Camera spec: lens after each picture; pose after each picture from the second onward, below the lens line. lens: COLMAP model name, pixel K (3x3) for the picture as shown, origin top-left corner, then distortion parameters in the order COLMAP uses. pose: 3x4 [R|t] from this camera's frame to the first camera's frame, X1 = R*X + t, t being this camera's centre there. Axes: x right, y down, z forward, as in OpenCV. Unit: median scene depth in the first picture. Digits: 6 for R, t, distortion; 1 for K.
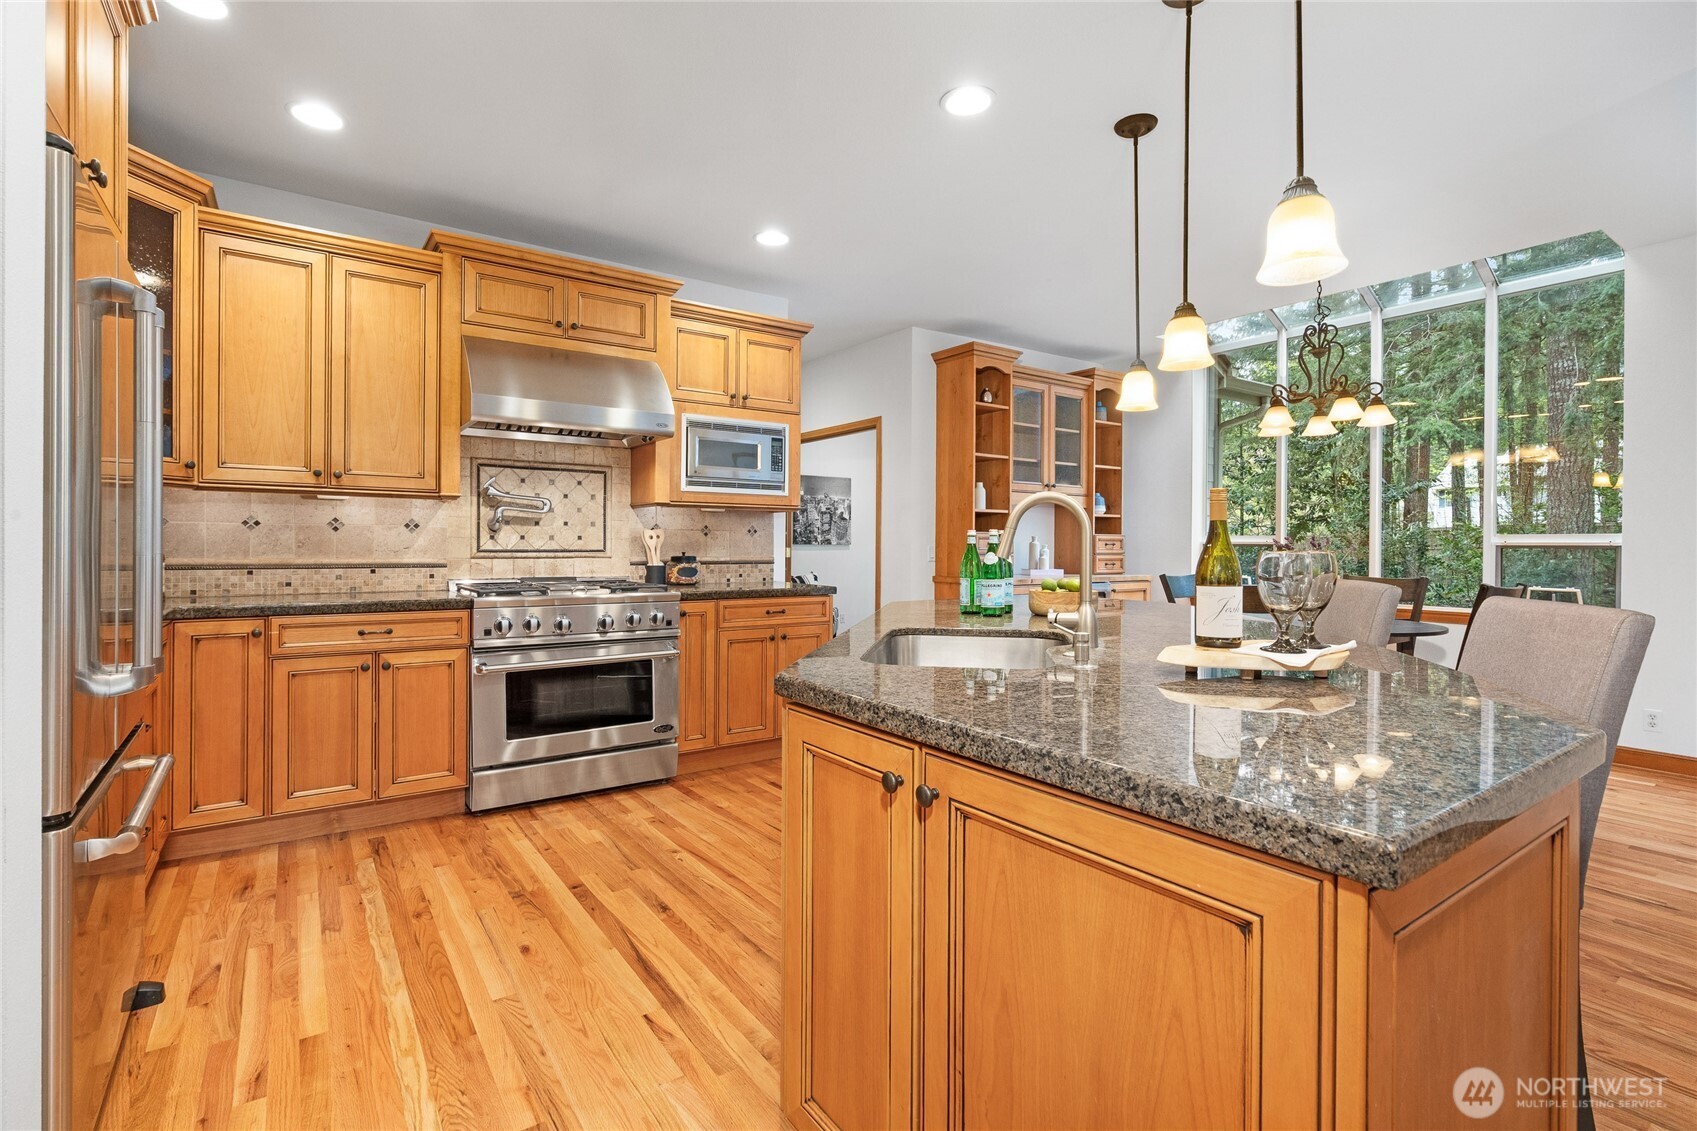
lens RADIAL K [[785.0, 0, 841.4], [0, 785.0, 549.4], [0, 0, 1]] dist [-0.004340, 0.000245]
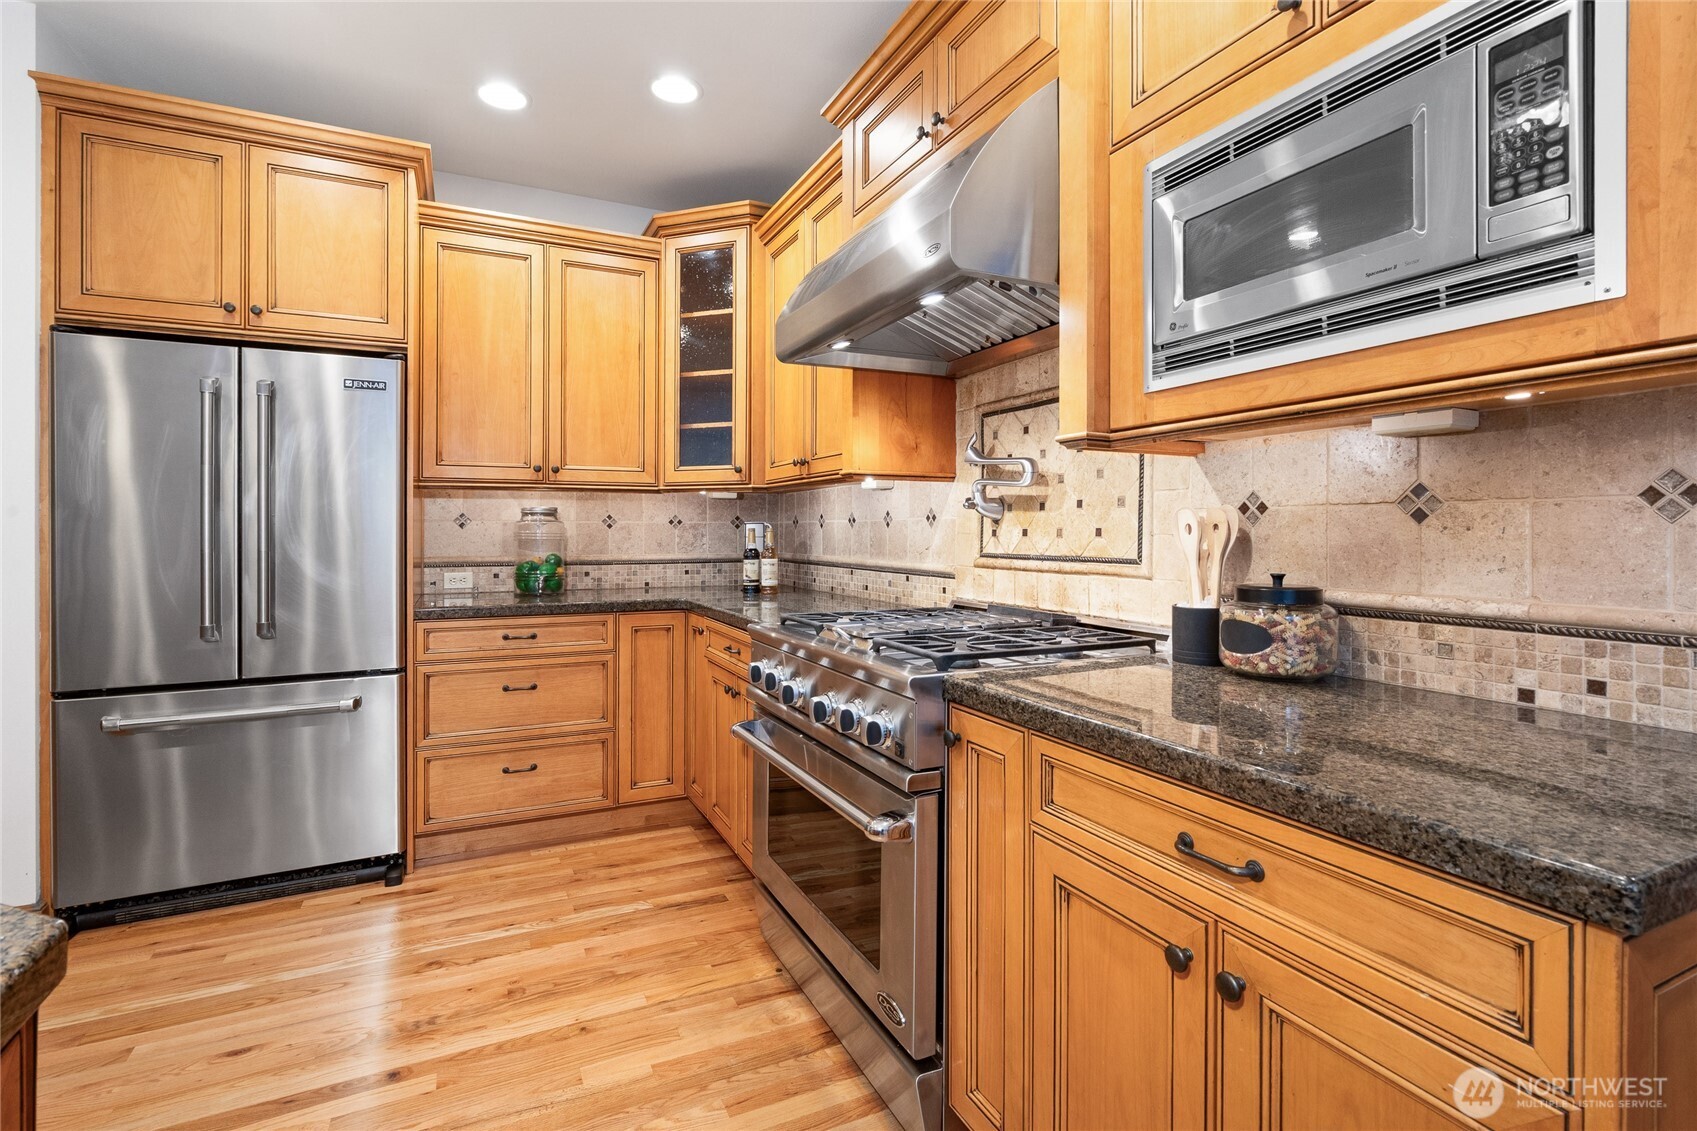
lens RADIAL K [[788.1, 0, 848.6], [0, 788.1, 535.4], [0, 0, 1]] dist [-0.001485, -0.000071]
pose [[-0.158410, -0.001547, -0.987372, 0.168022], [-0.006018, 0.999982, -0.000602, -0.012808], [0.987355, 0.005846, -0.158416, 0.999220]]
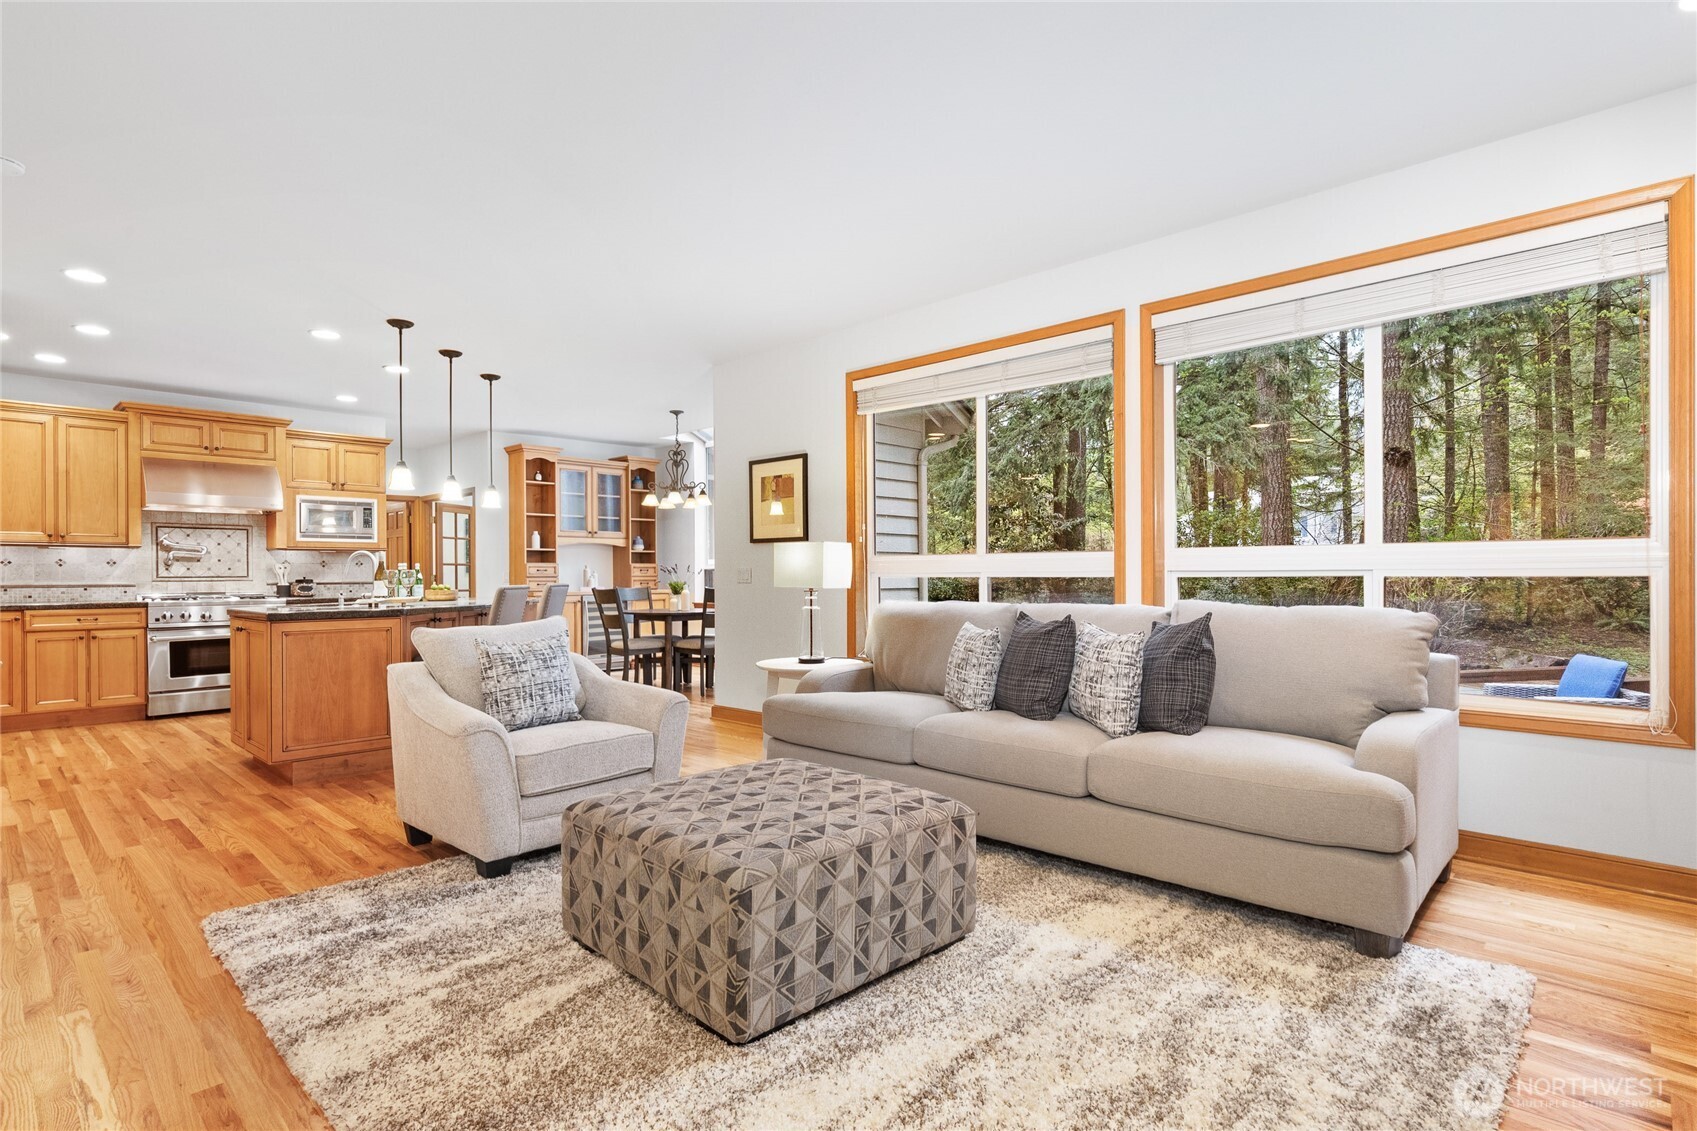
lens RADIAL K [[841.9, 0, 851.1], [0, 841.9, 577.5], [0, 0, 1]] dist [0.001487, -0.000203]
pose [[0.979964, -0.011756, 0.198826, 0.654176], [0.011995, 0.999928, 0.000004, 0.020637], [-0.198811, 0.002381, 0.980035, -1.101133]]
